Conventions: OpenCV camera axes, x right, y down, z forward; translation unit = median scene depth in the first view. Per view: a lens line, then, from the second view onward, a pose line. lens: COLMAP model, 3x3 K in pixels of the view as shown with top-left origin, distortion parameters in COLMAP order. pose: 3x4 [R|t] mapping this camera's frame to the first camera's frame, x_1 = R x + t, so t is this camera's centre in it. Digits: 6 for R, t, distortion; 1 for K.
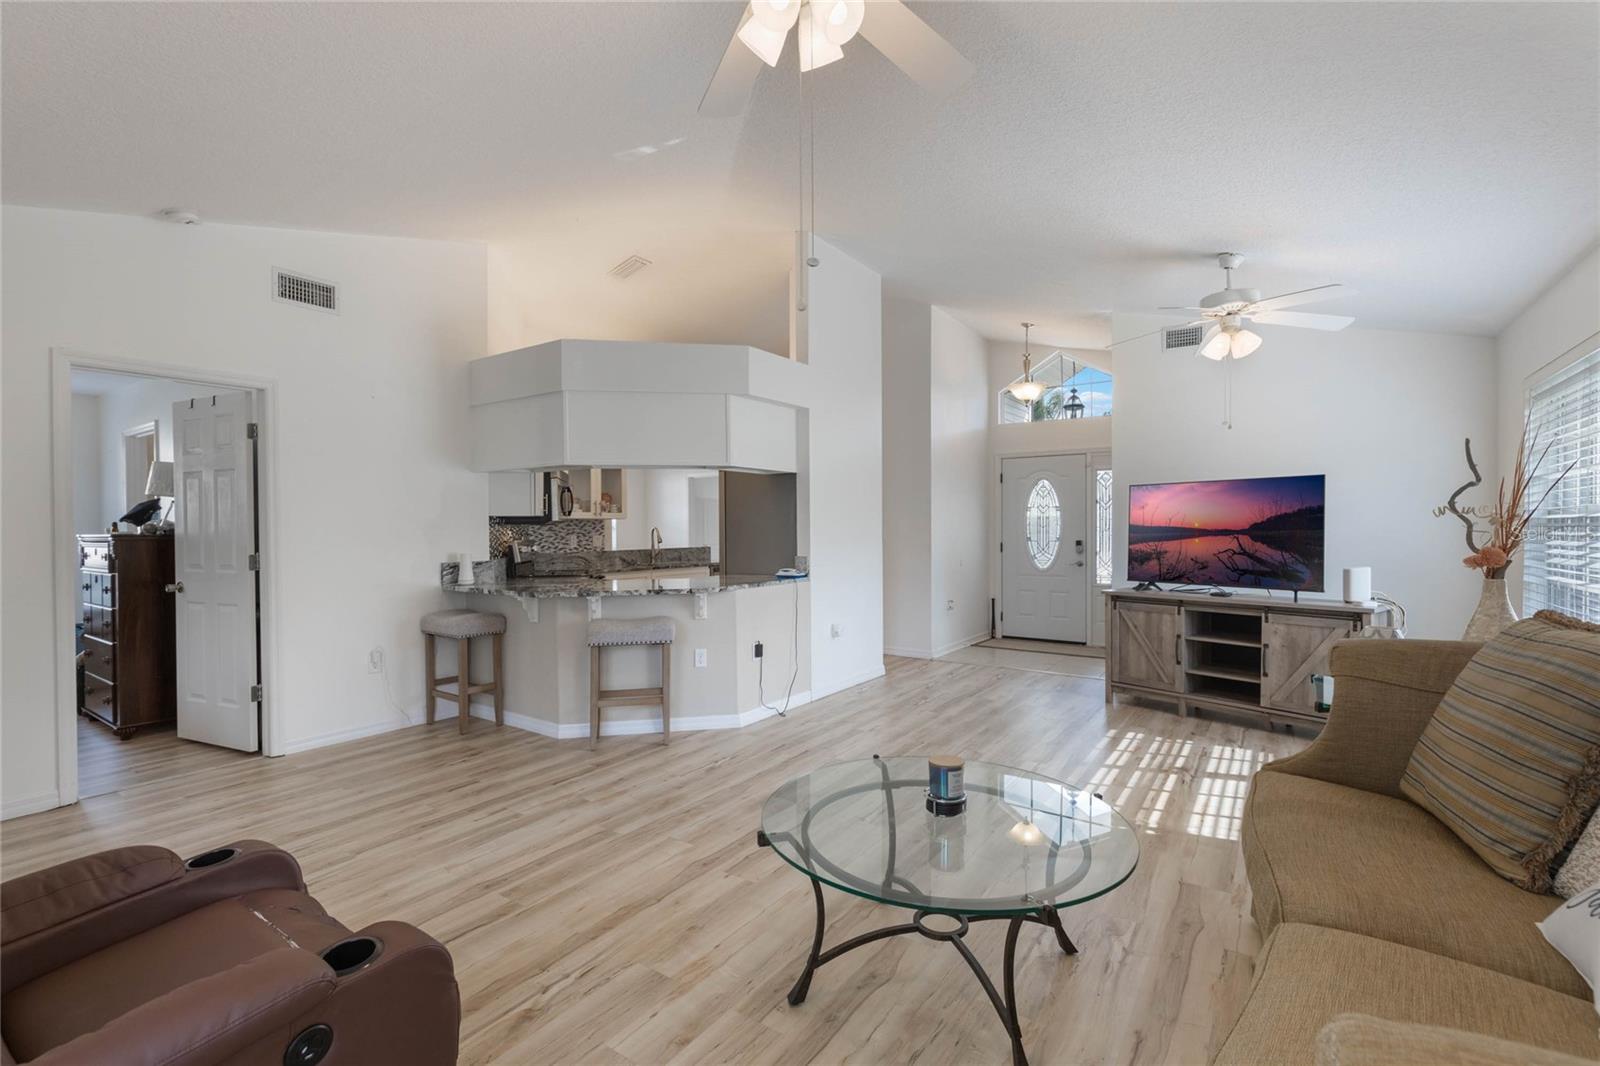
lens RADIAL K [[747.5, 0, 797.6], [0, 747.5, 531.4], [0, 0, 1]] dist [0.000199, 0.000000]
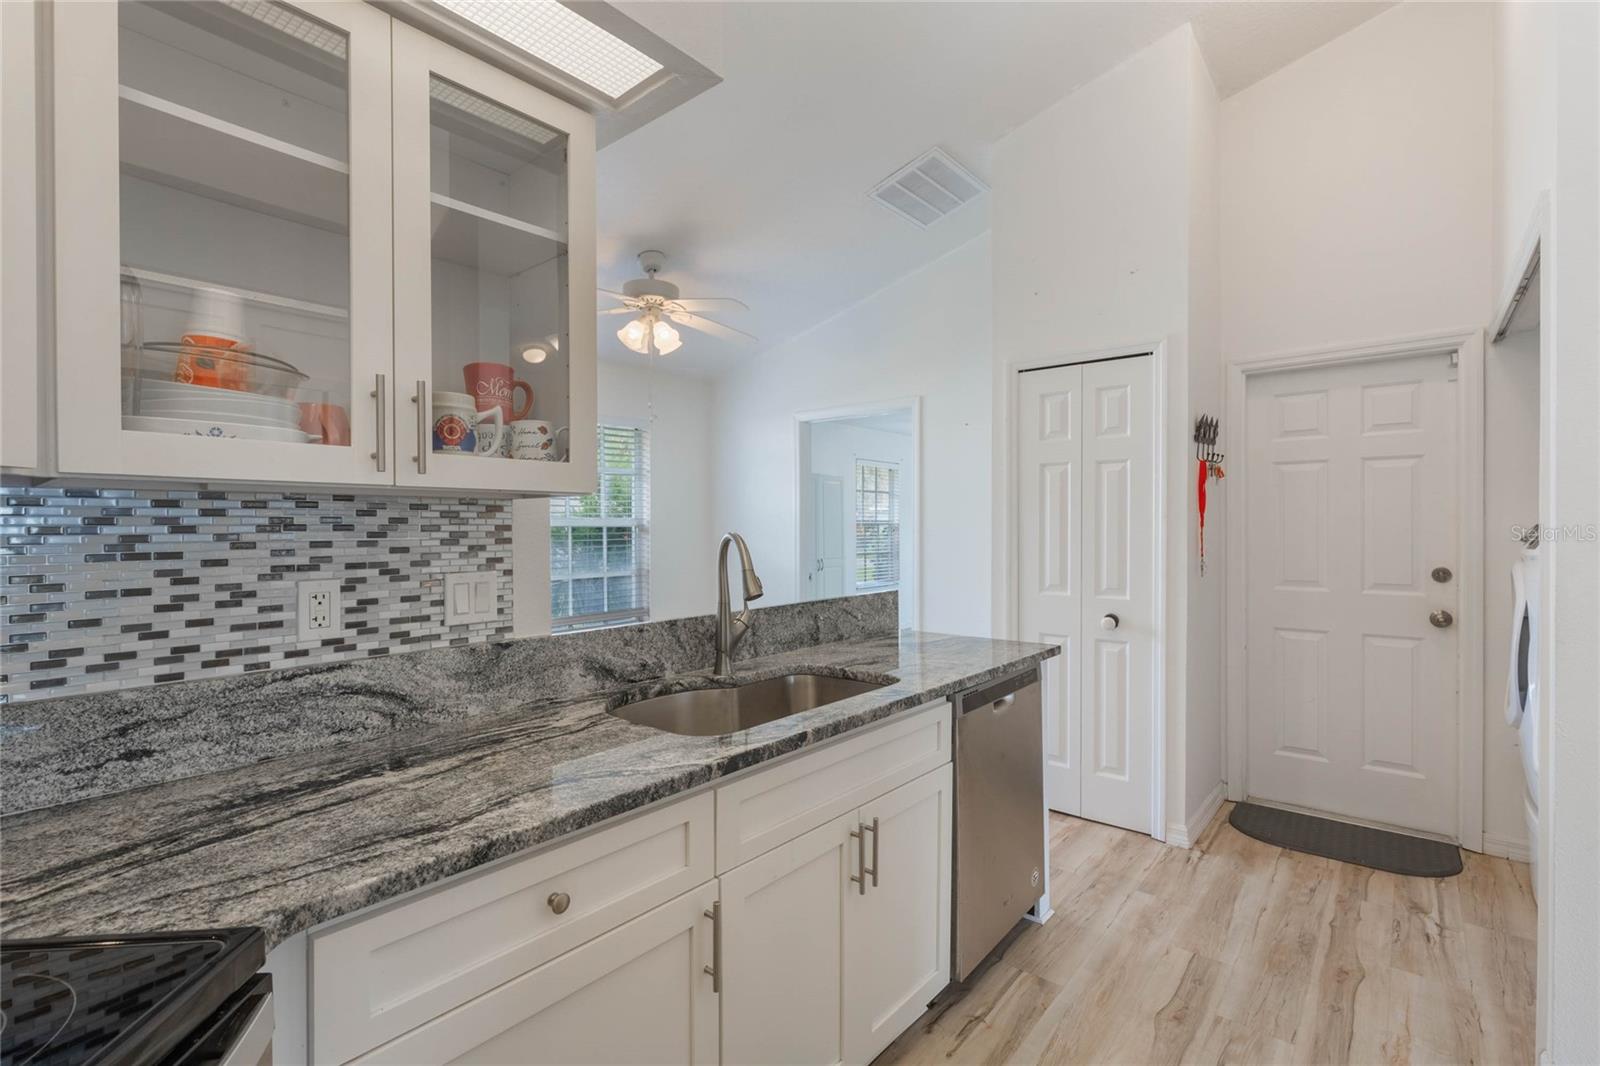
lens RADIAL K [[747.5, 0, 799.2], [0, 747.5, 530.4], [0, 0, 1]] dist [0.000199, 0.000000]
pose [[0.994541, -0.010175, -0.103854, -0.149262], [0.010910, 0.999919, 0.006510, -0.006836], [0.103779, -0.007608, 0.994571, 0.787279]]
